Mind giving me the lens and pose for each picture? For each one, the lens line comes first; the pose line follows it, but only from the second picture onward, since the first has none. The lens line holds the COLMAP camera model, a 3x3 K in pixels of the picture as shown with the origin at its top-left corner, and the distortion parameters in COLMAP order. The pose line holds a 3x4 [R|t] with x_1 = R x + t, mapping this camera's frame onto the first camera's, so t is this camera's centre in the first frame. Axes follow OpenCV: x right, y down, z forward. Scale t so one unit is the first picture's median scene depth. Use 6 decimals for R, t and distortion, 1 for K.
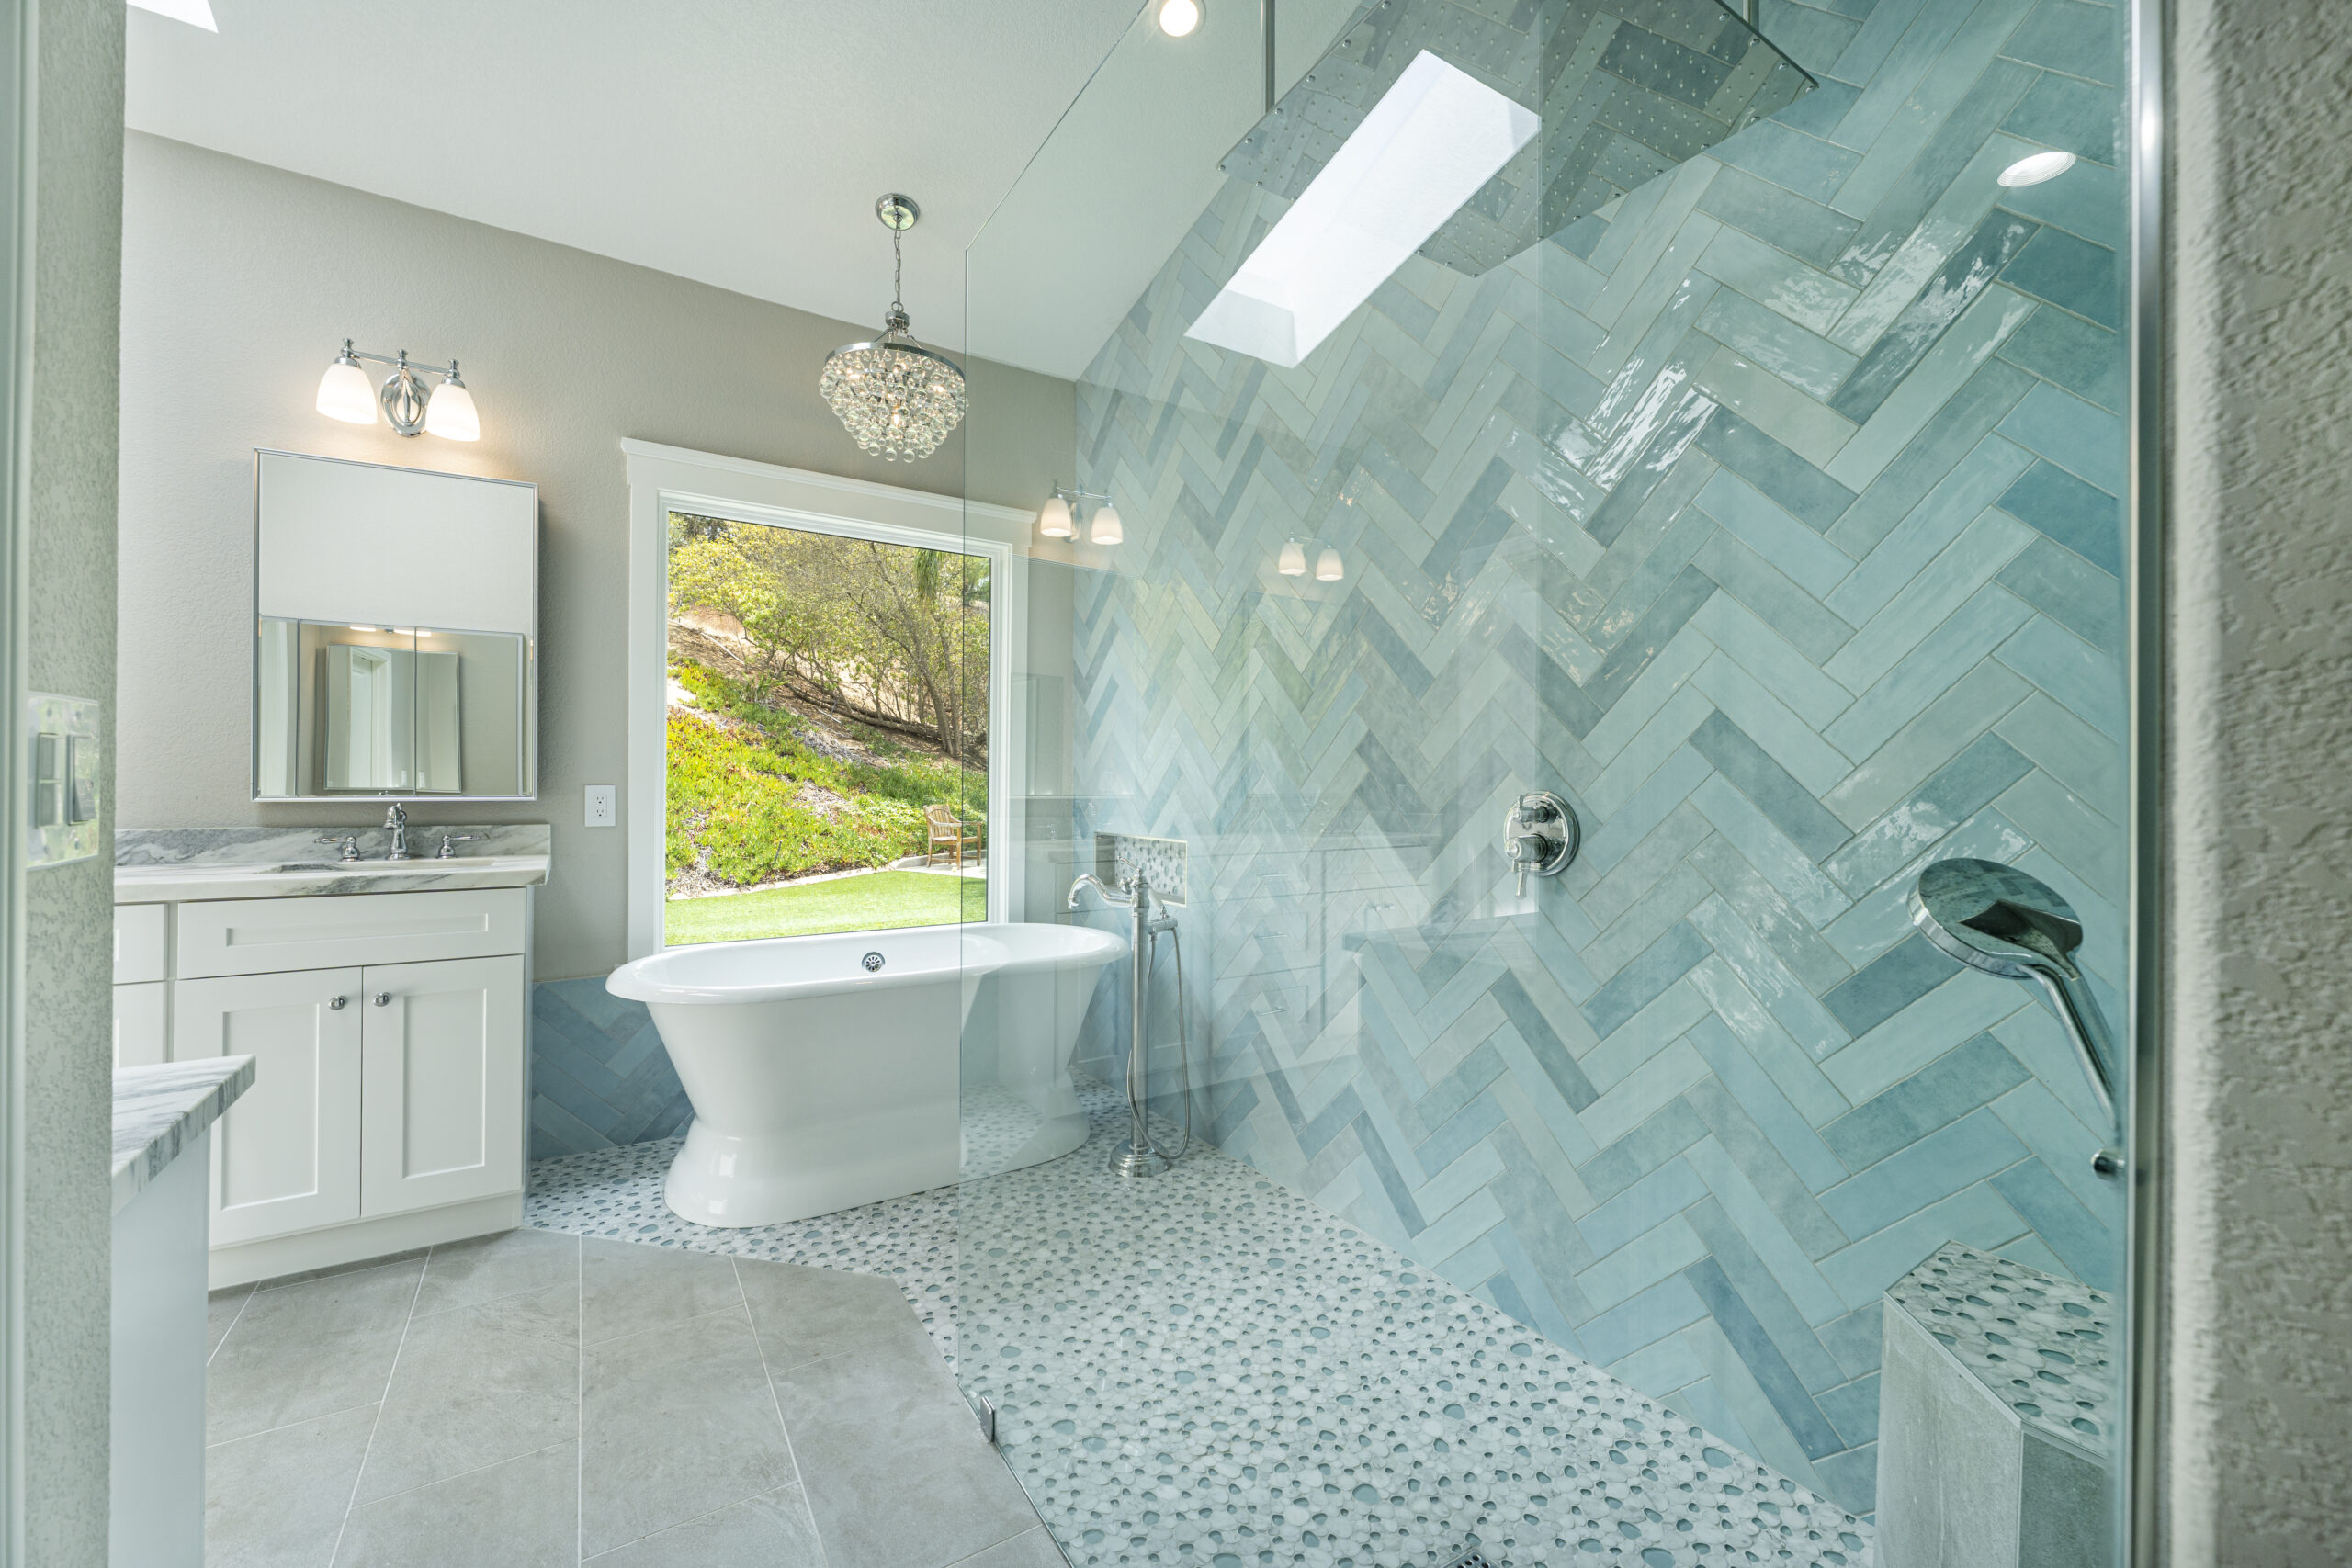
lens RADIAL K [[947.9, 0, 1189.9], [0, 947.9, 790.0], [0, 0, 1]] dist [-0.000665, -0.000342]
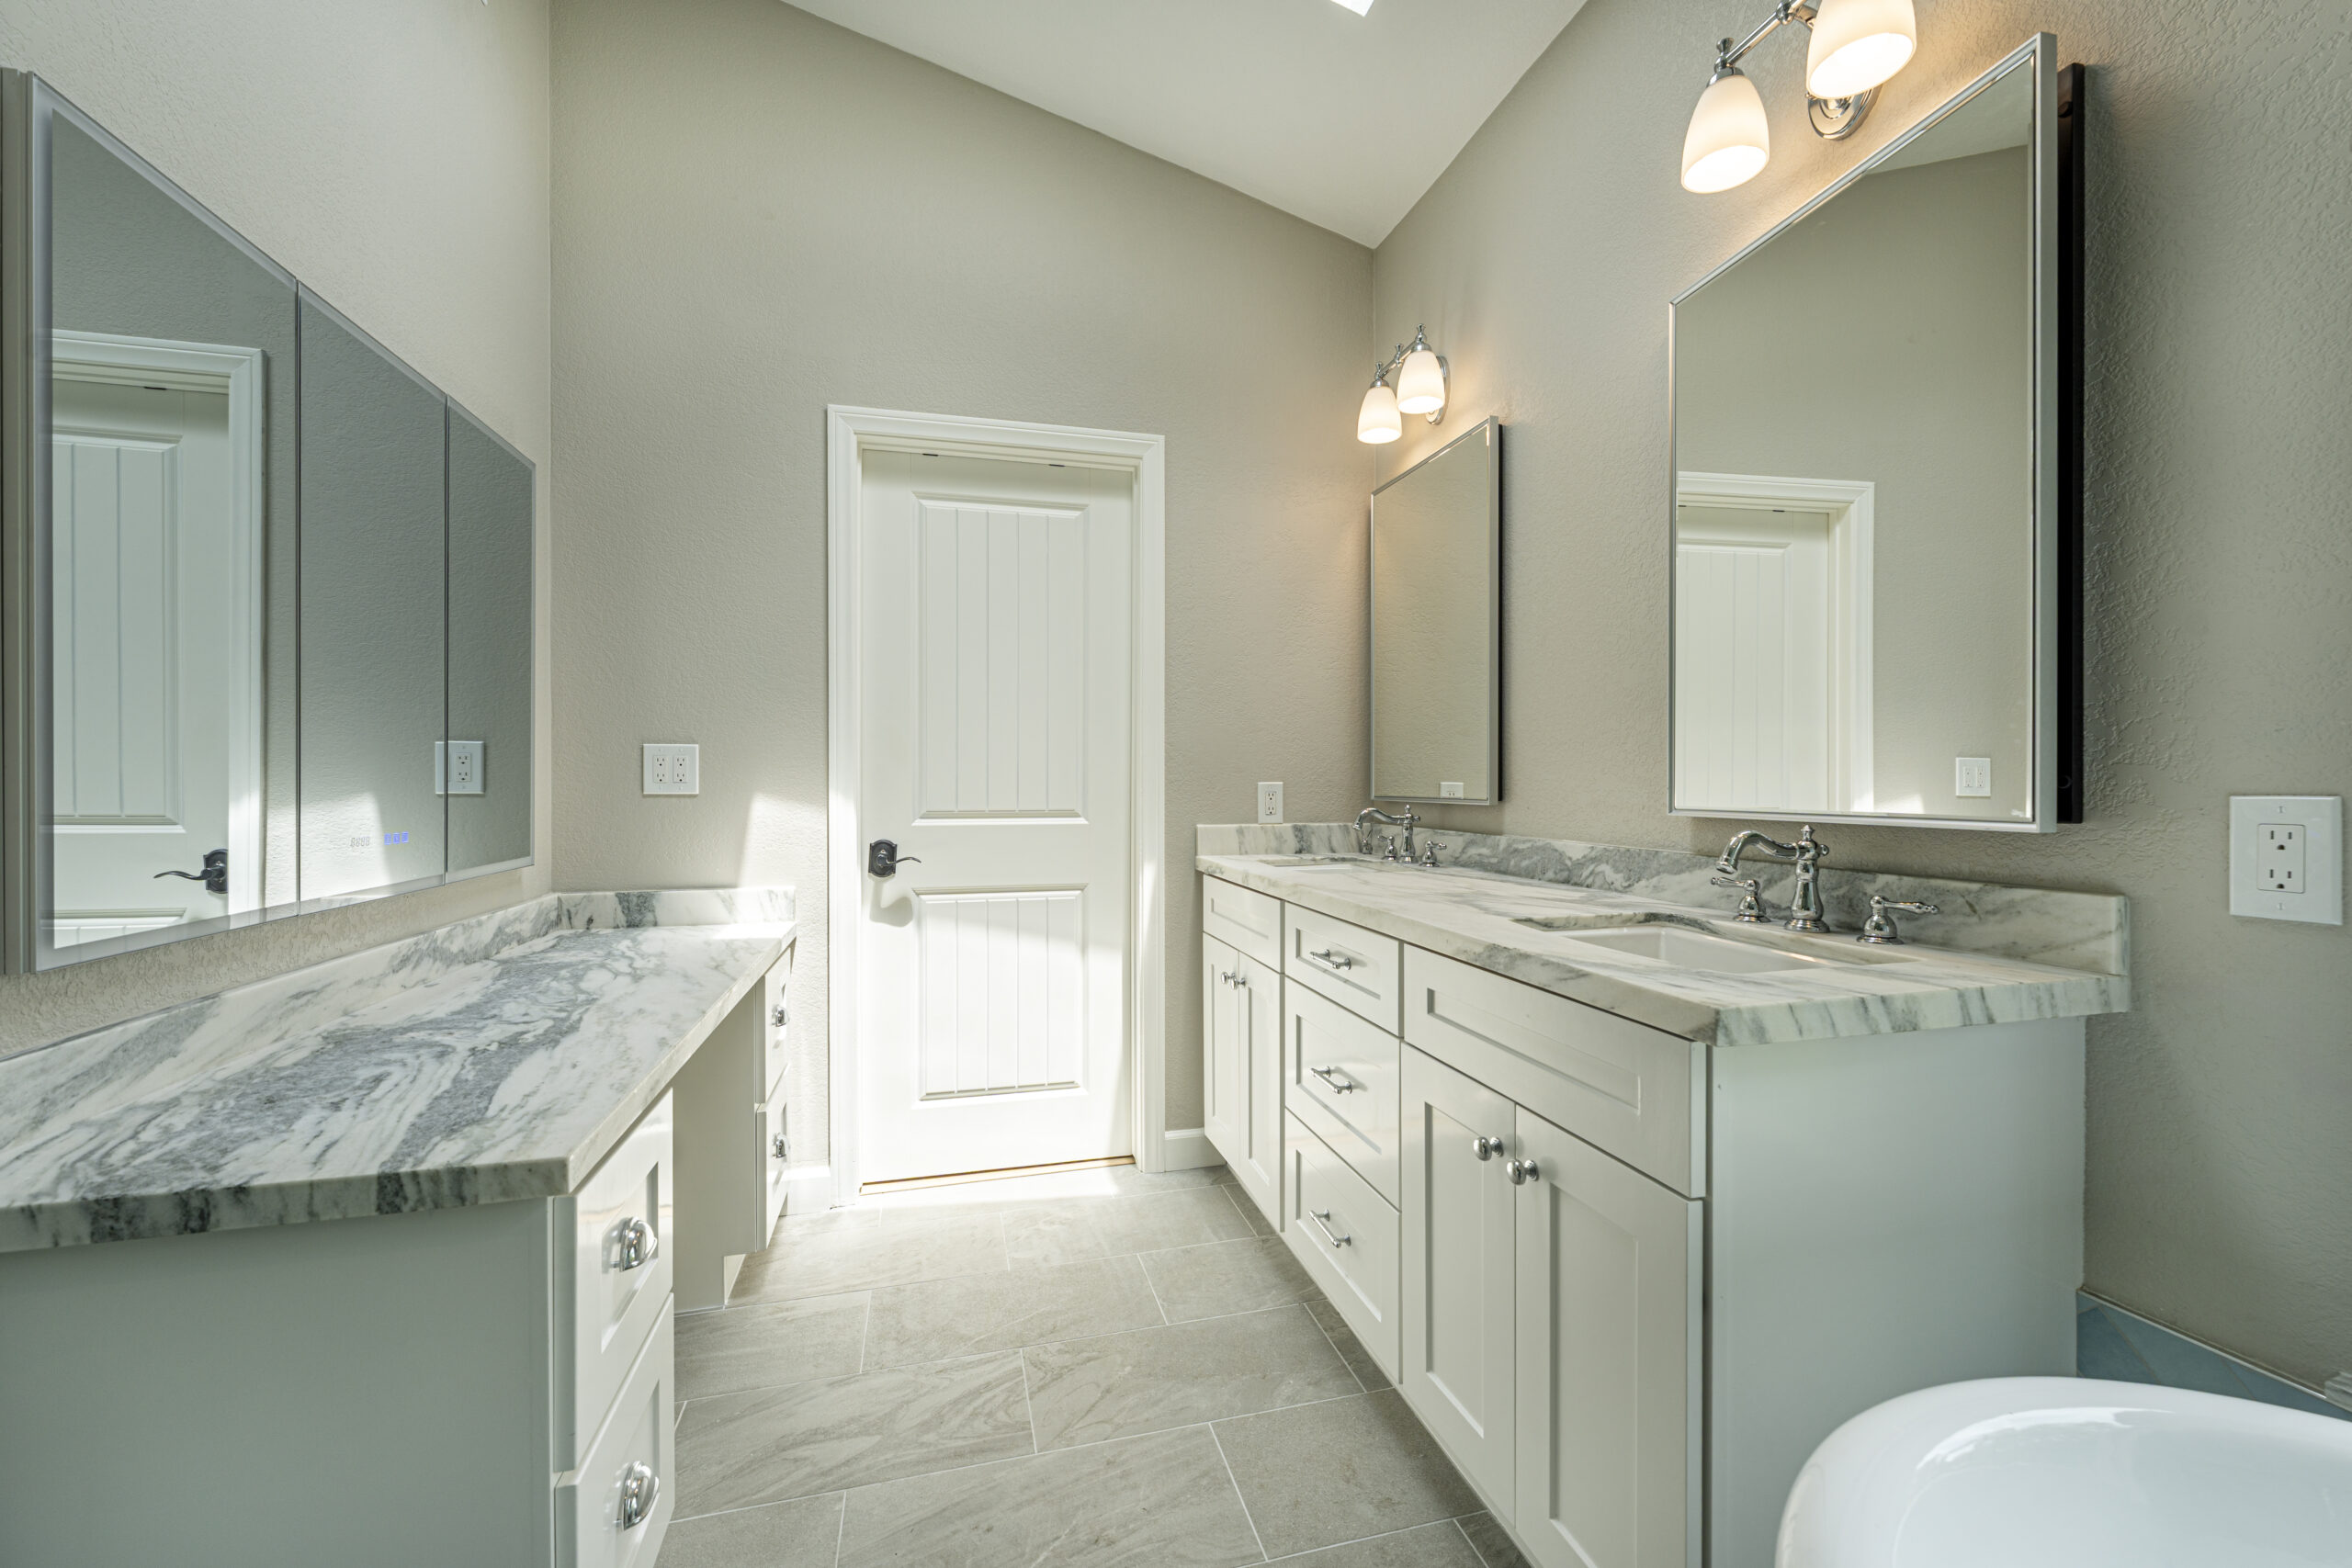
lens RADIAL K [[942.7, 0, 1164.9], [0, 942.7, 776.2], [0, 0, 1]] dist [-0.000767, -0.000134]
pose [[-0.331845, -0.009690, -0.943284, -0.186969], [-0.004822, 0.999952, -0.008575, -0.006559], [0.943322, 0.001702, -0.331876, 0.738891]]
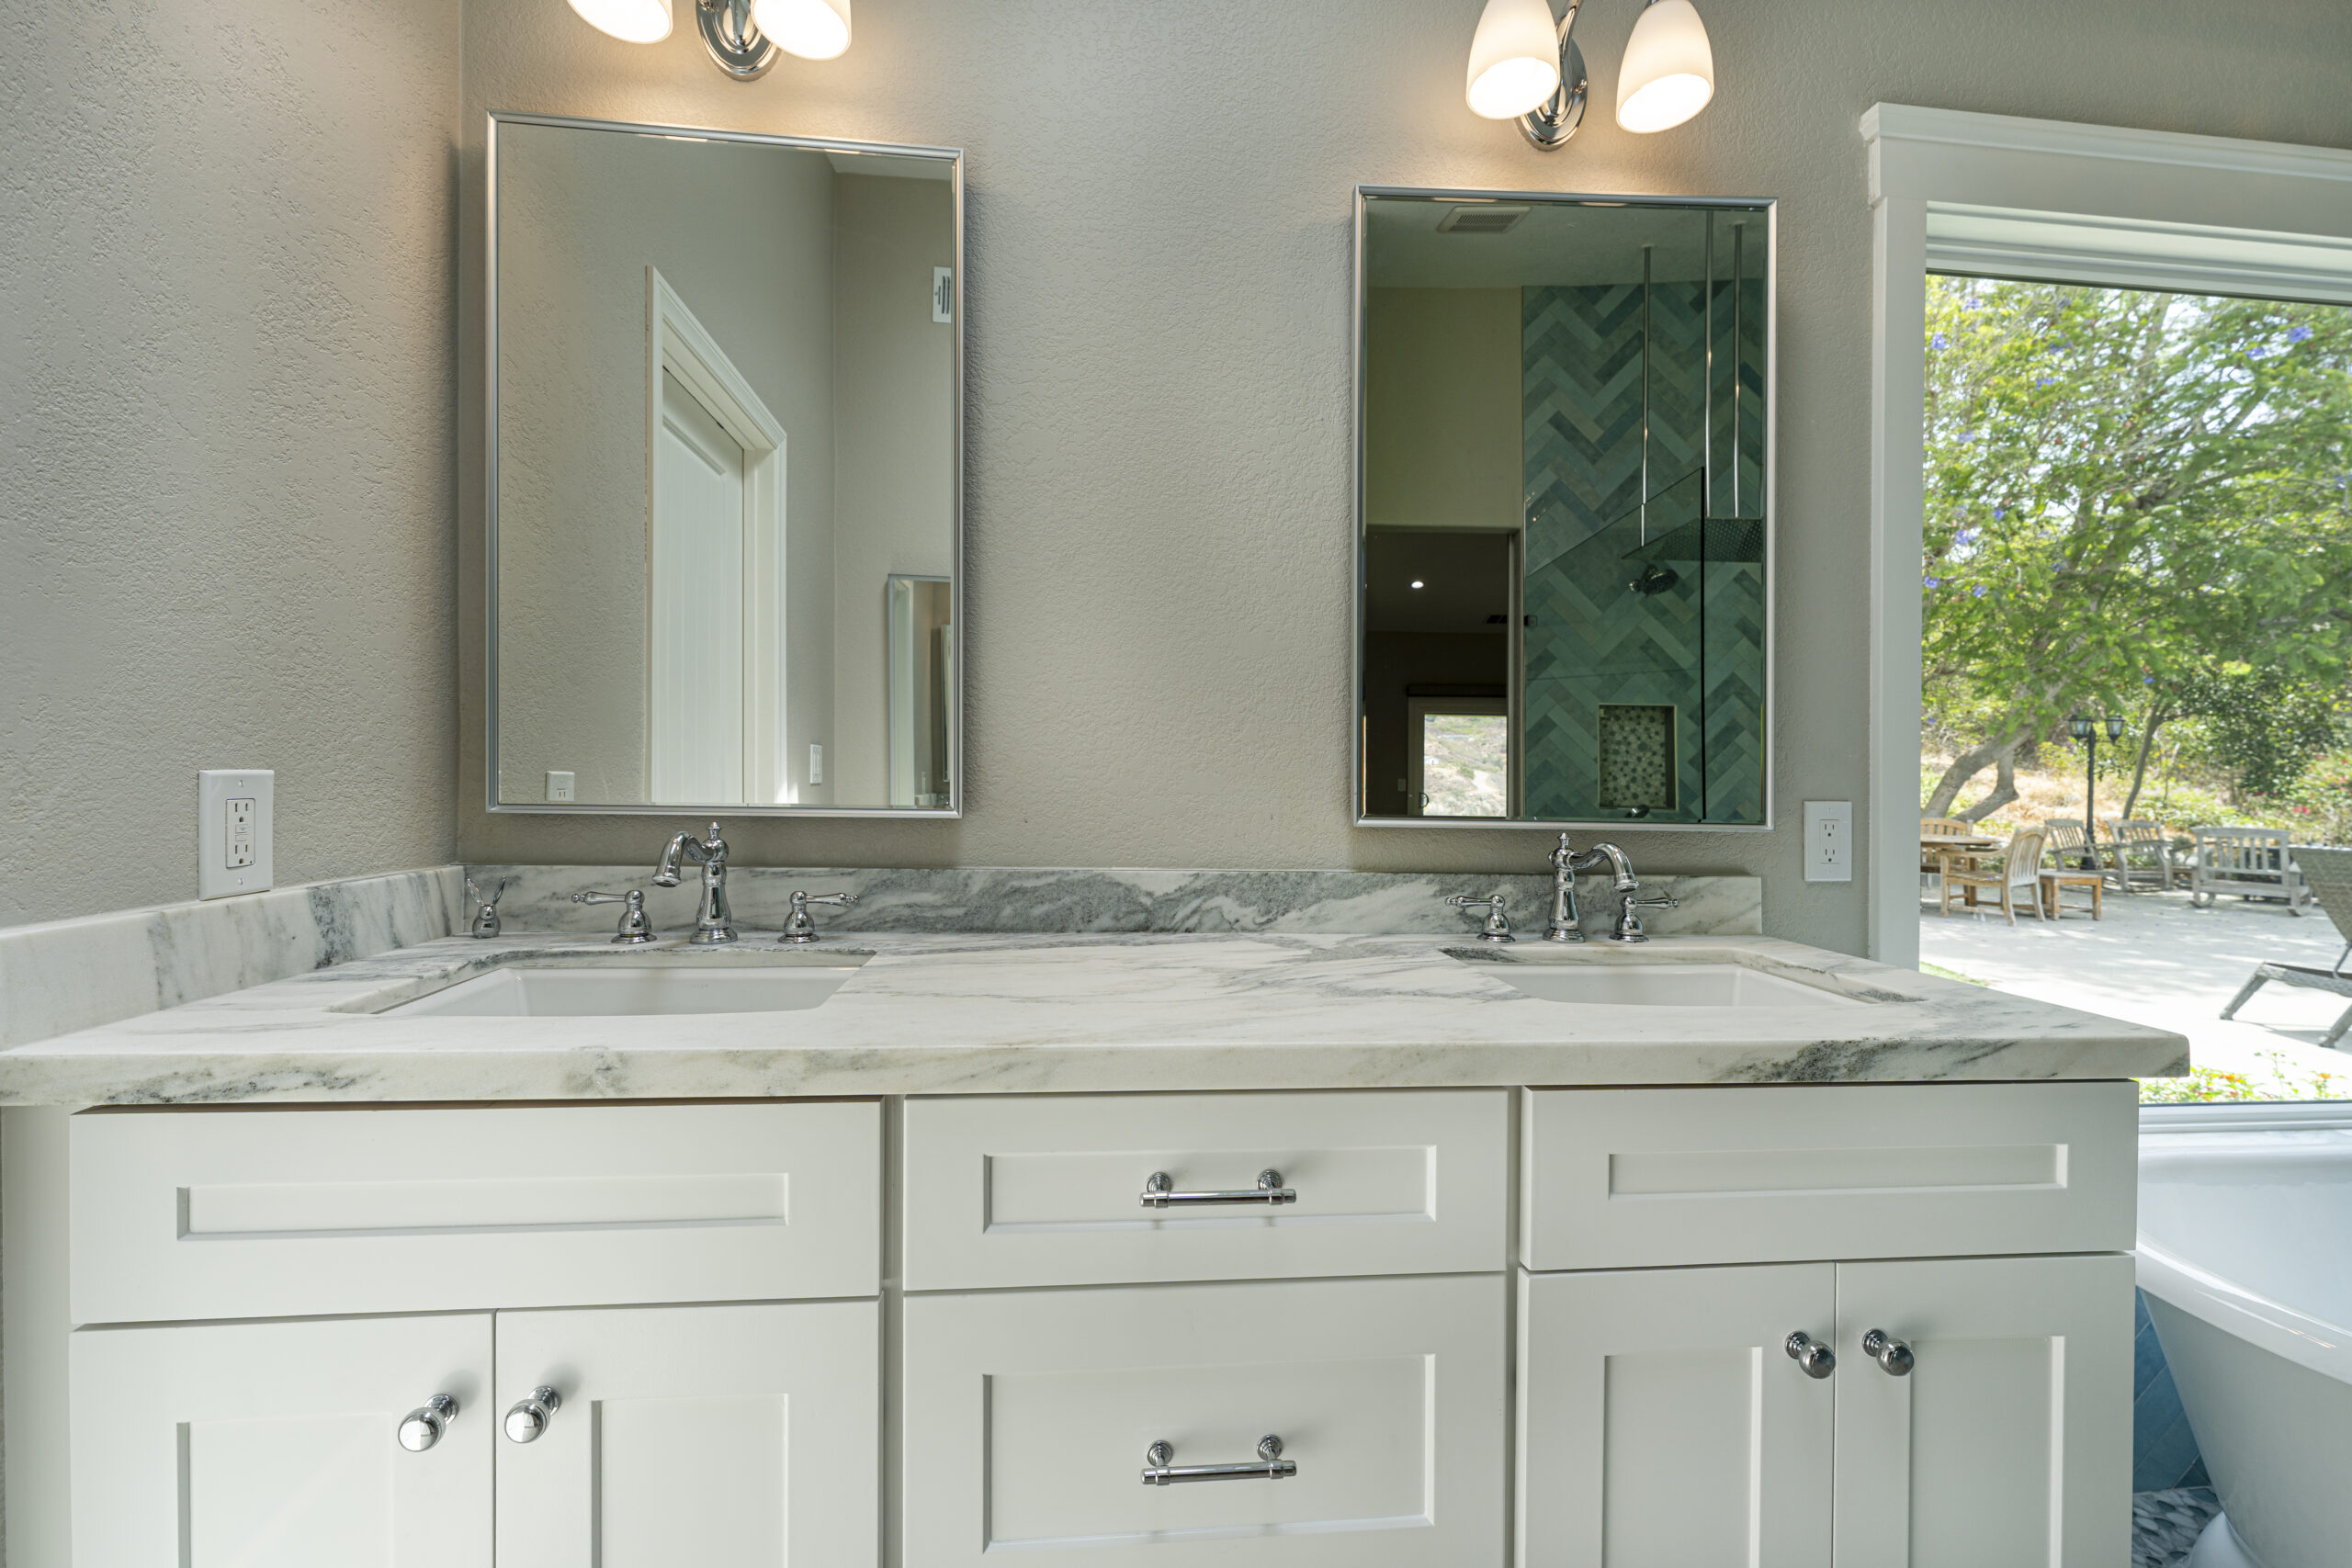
lens RADIAL K [[915.7, 0, 1137.9], [0, 915.7, 803.4], [0, 0, 1]] dist [-0.001461, -0.000265]
pose [[0.882102, 0.021409, -0.470571, -0.713851], [-0.013638, 0.999709, 0.019918, -0.008186], [0.470860, -0.011152, 0.882137, 0.390846]]
